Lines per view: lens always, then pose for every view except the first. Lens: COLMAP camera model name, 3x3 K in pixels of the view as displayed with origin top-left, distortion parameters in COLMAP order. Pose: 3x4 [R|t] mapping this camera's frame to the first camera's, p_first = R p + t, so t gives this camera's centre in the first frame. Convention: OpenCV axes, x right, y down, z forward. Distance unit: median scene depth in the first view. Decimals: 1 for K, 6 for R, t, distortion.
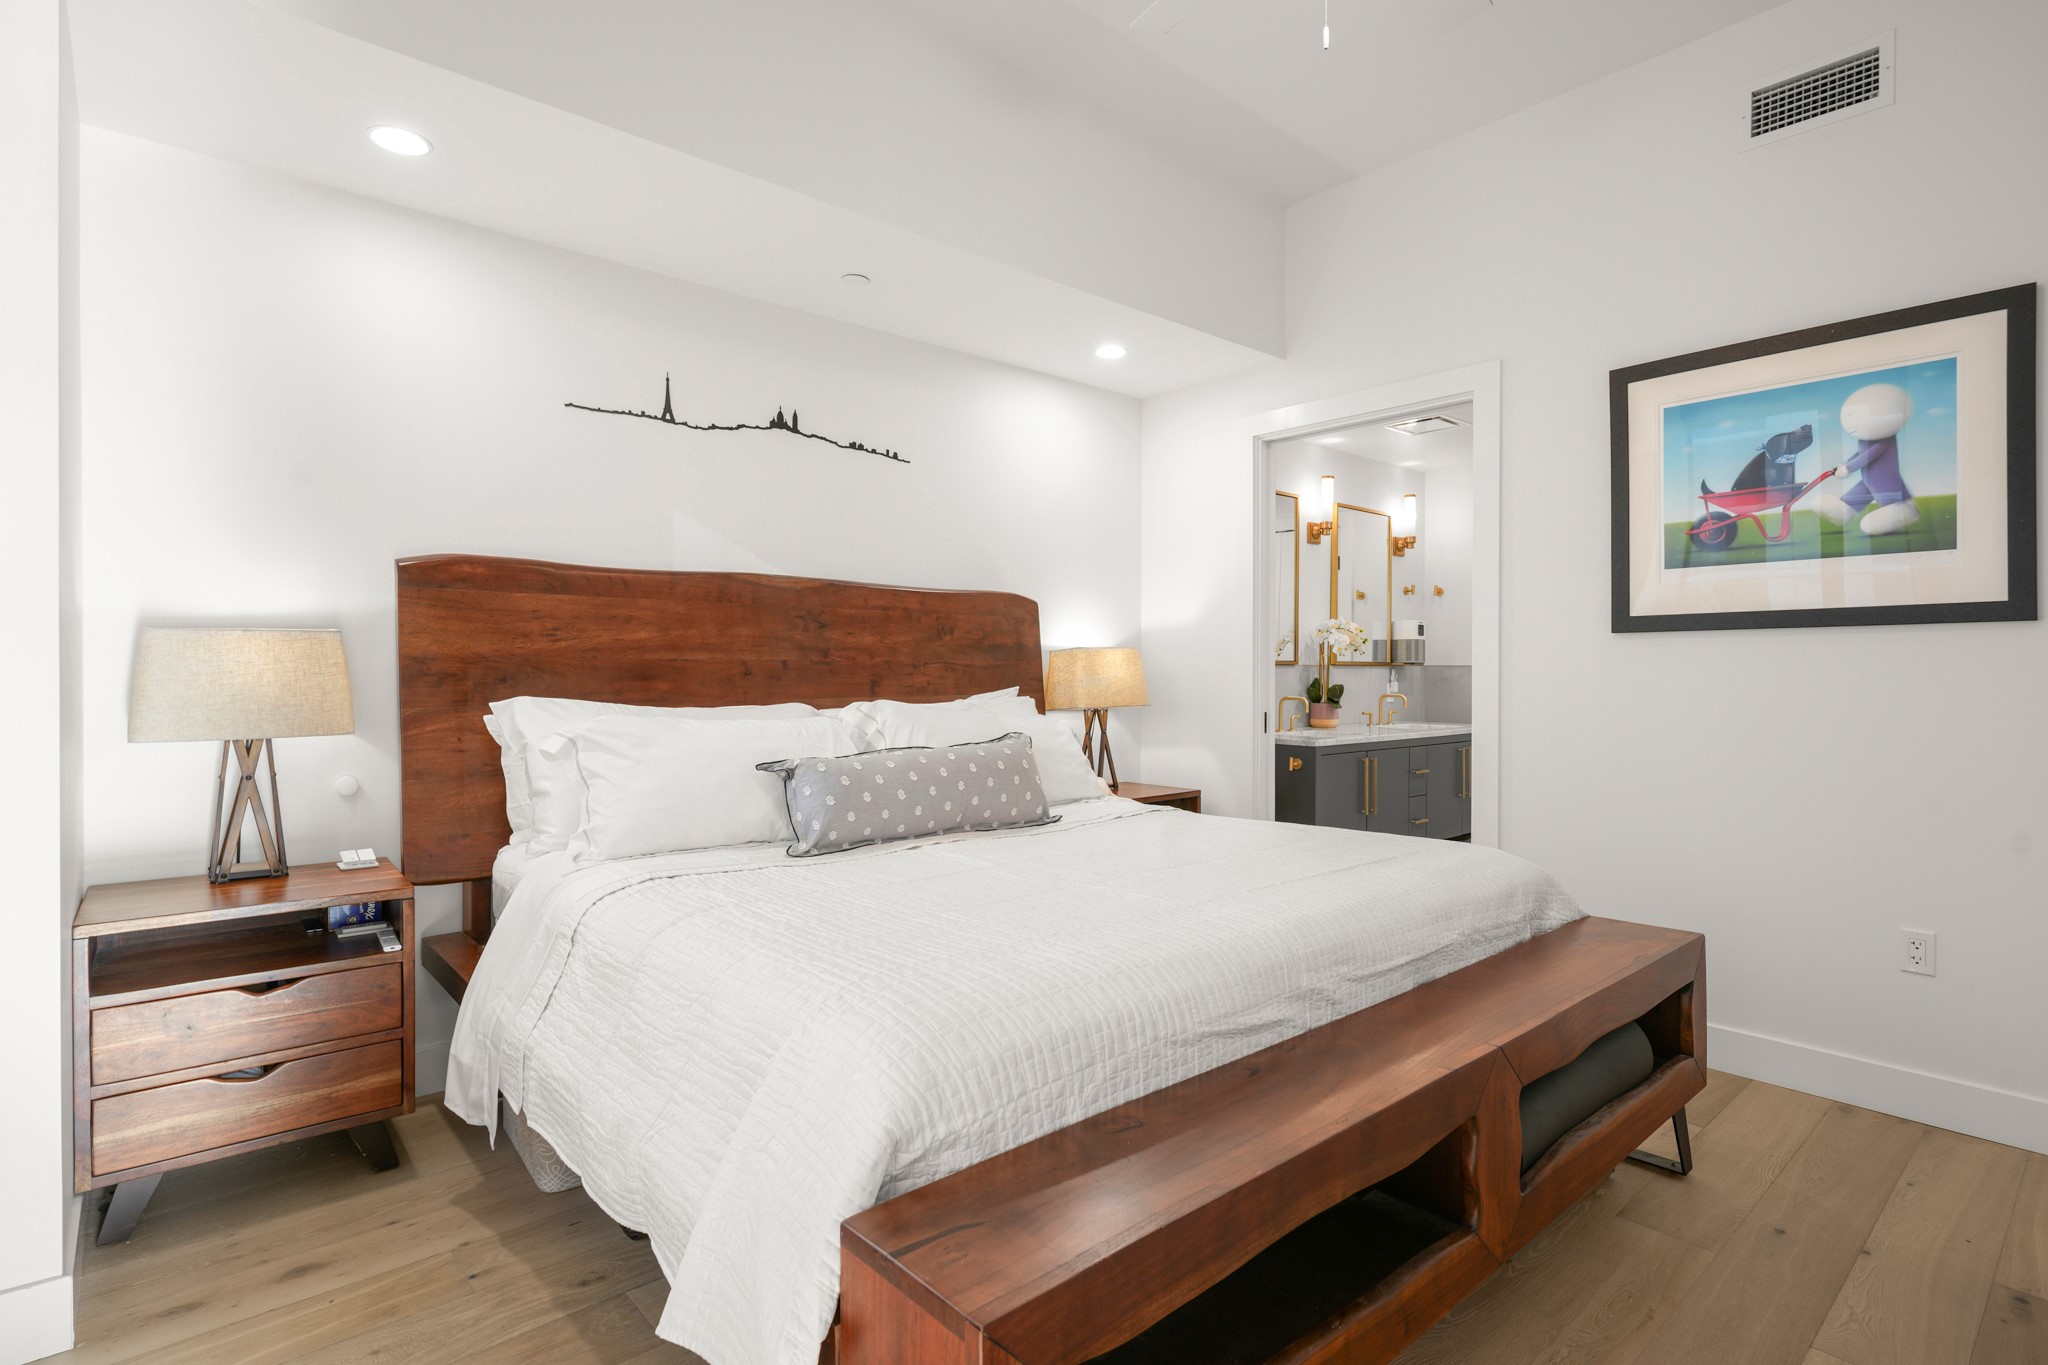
lens RADIAL K [[1001.3, 0, 1028.3], [0, 1001.3, 688.9], [0, 0, 1]] dist [0.001075, 0.000016]
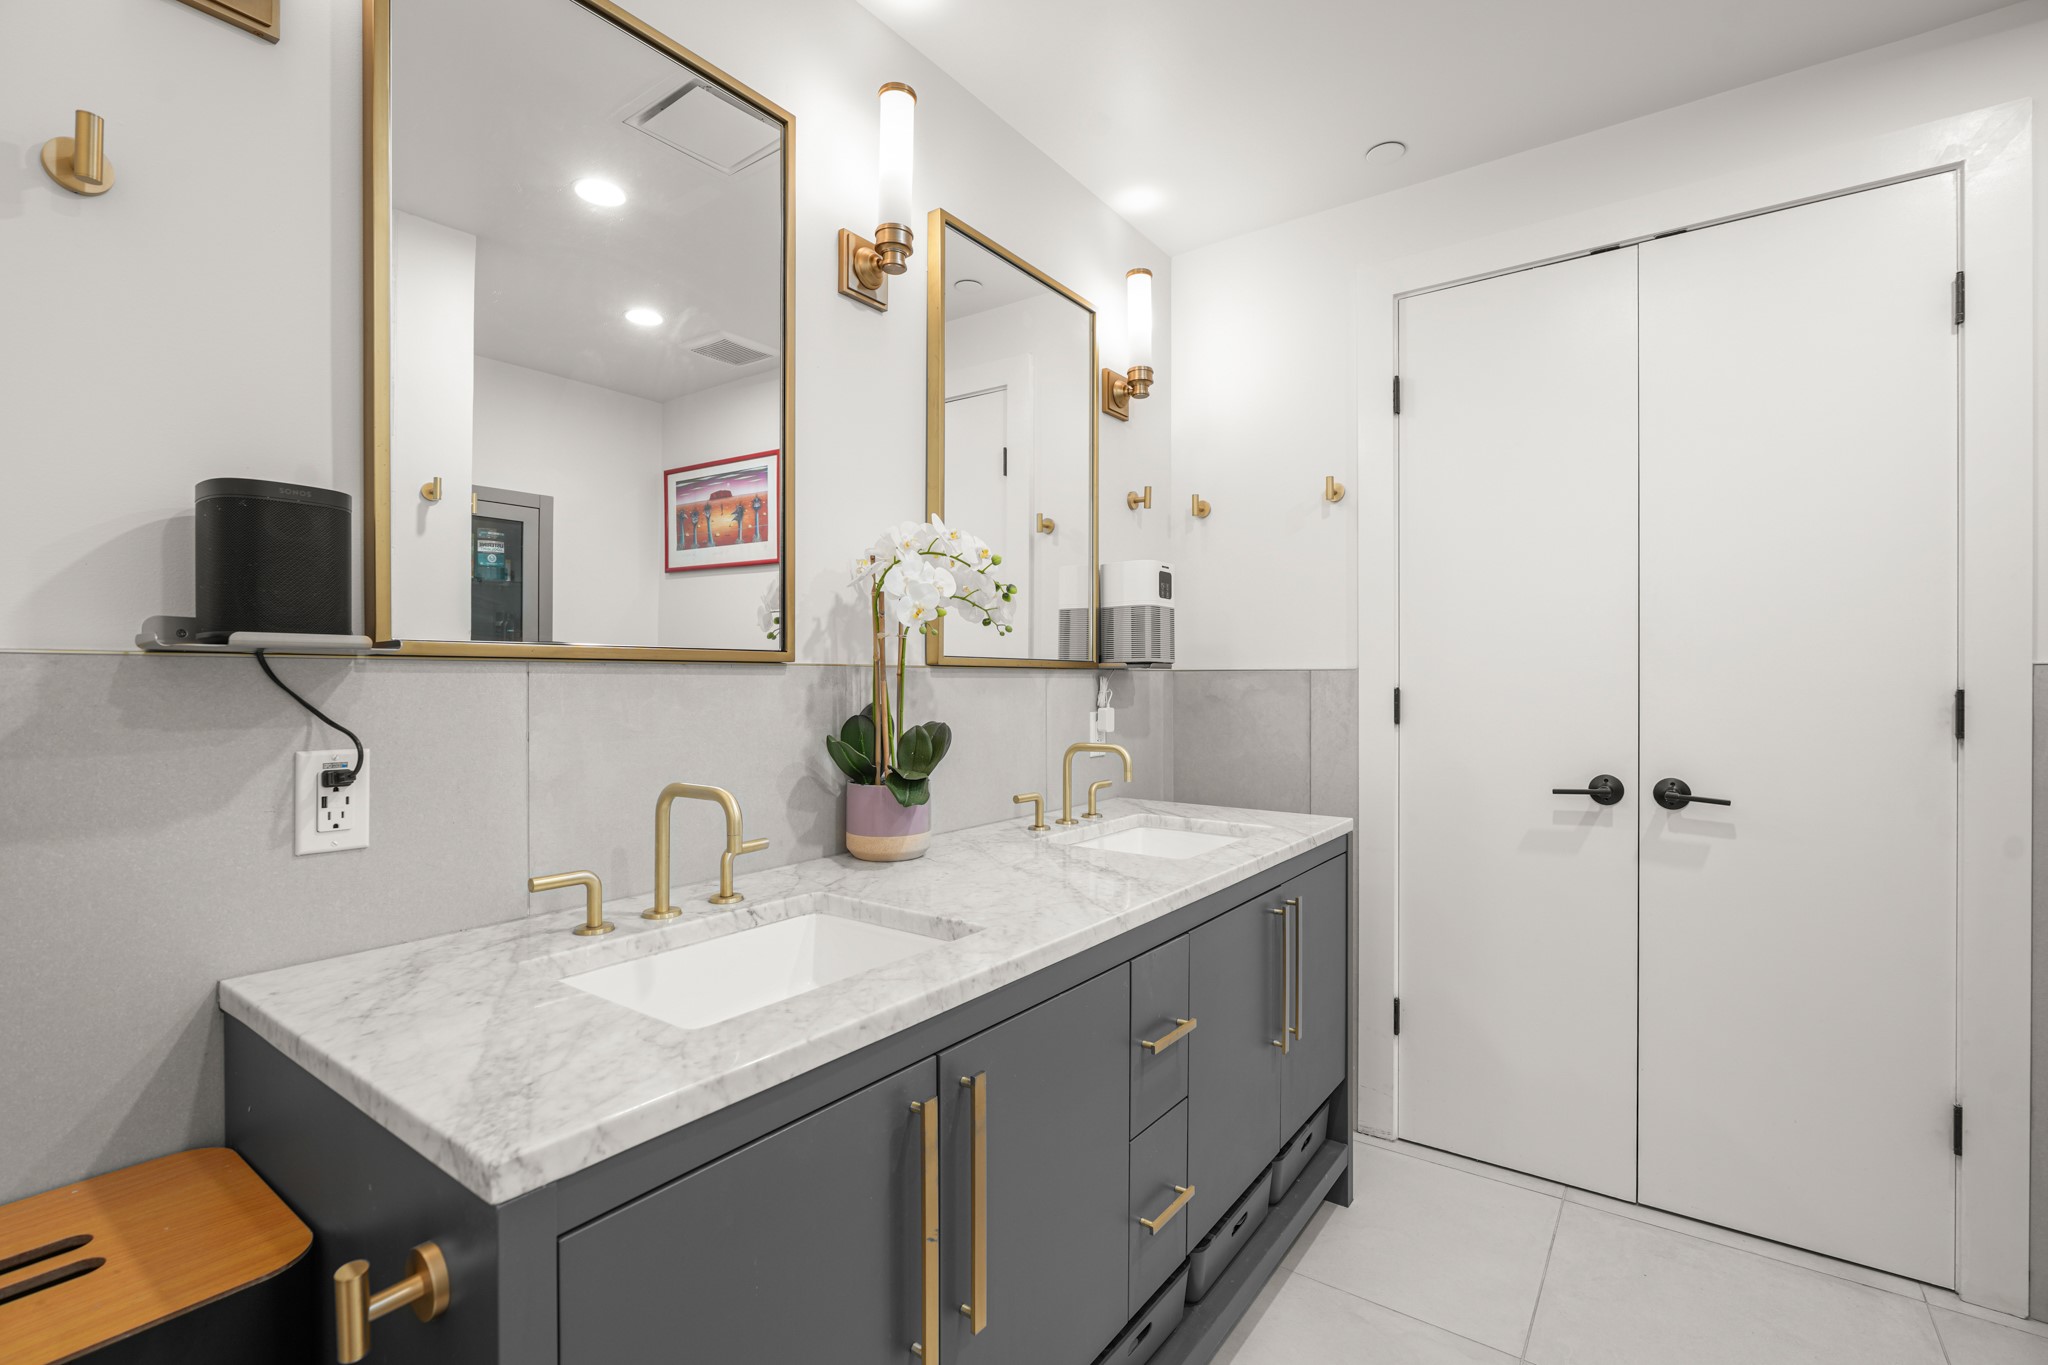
lens RADIAL K [[923.4, 0, 1019.9], [0, 923.4, 681.1], [0, 0, 1]] dist [-0.002217, -0.000034]
pose [[0.975109, -0.001547, 0.221721, 0.246828], [0.005177, 0.999862, -0.015794, -0.012396], [-0.221665, 0.016549, 0.974982, 0.636853]]
